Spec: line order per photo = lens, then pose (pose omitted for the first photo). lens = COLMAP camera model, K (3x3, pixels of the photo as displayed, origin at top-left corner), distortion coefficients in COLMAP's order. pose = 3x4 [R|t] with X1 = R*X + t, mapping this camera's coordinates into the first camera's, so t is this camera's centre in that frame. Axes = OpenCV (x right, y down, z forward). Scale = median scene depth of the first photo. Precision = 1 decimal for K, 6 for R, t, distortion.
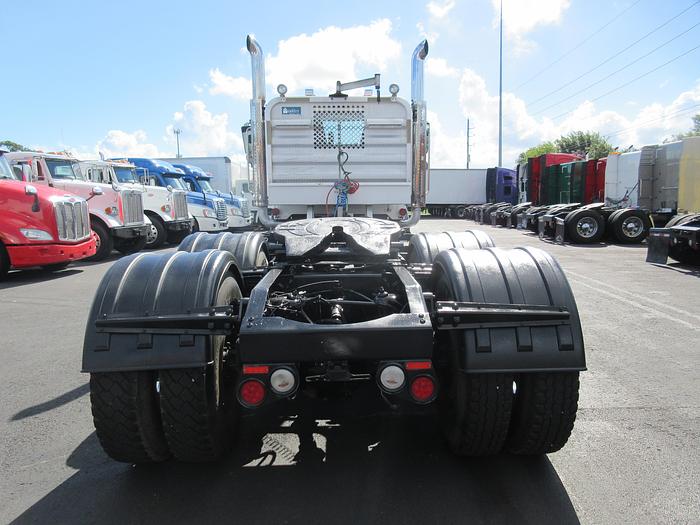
lens RADIAL K [[534.8, 0, 350.0], [0, 534.8, 262.5], [0, 0, 1]] dist [-0.005073, 0.000231]
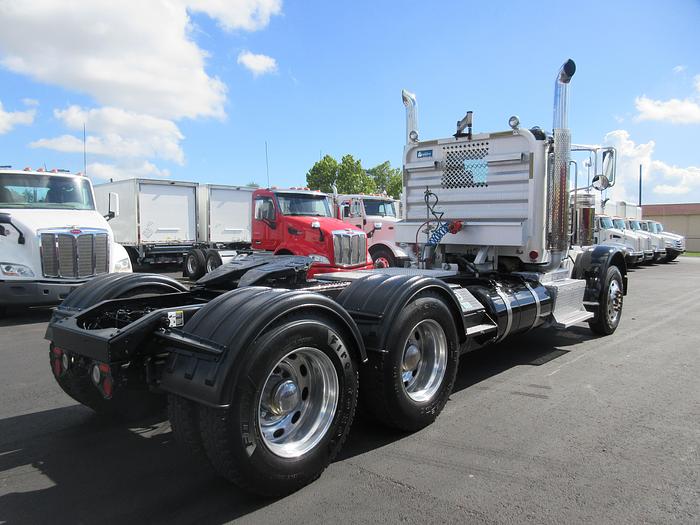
lens RADIAL K [[528.4, 0, 350.0], [0, 528.4, 262.5], [0, 0, 1]] dist [0.000290, -0.000749]
pose [[0.731319, 0.057804, -0.679582, 0.481583], [-0.099188, 0.994823, -0.022121, -0.031970], [0.674785, 0.083584, 0.733266, 0.148167]]
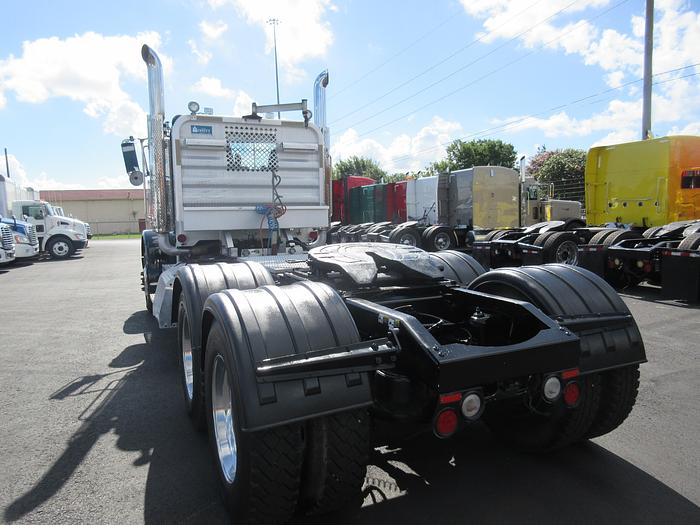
lens RADIAL K [[535.3, 0, 354.8], [0, 535.3, 259.4], [0, 0, 1]] dist [0.003690, 0.002108]
pose [[0.911644, -0.045824, 0.408419, -0.247545], [0.063329, 0.997559, -0.029434, -0.013451], [-0.406073, 0.052698, 0.912320, 0.047659]]
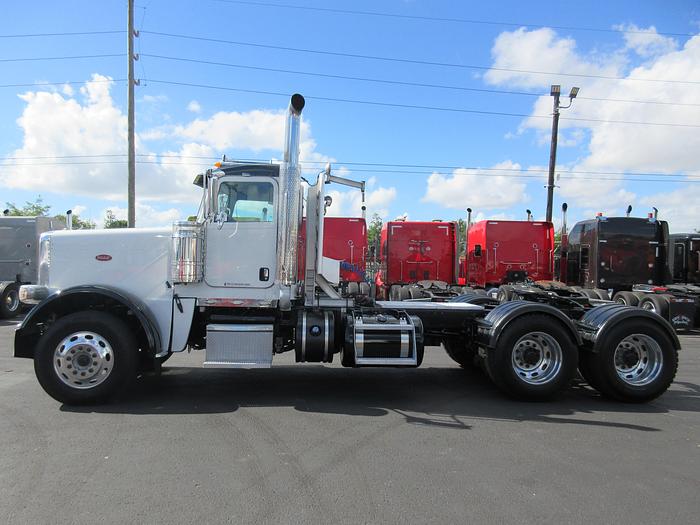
lens RADIAL K [[539.8, 0, 340.1], [0, 539.8, 261.5], [0, 0, 1]] dist [0.006773, 0.002921]
pose [[-0.087725, 0.016797, 0.996003, -1.062595], [0.111405, 0.993751, -0.006947, -0.132832], [-0.989896, 0.110350, -0.089048, 1.020905]]
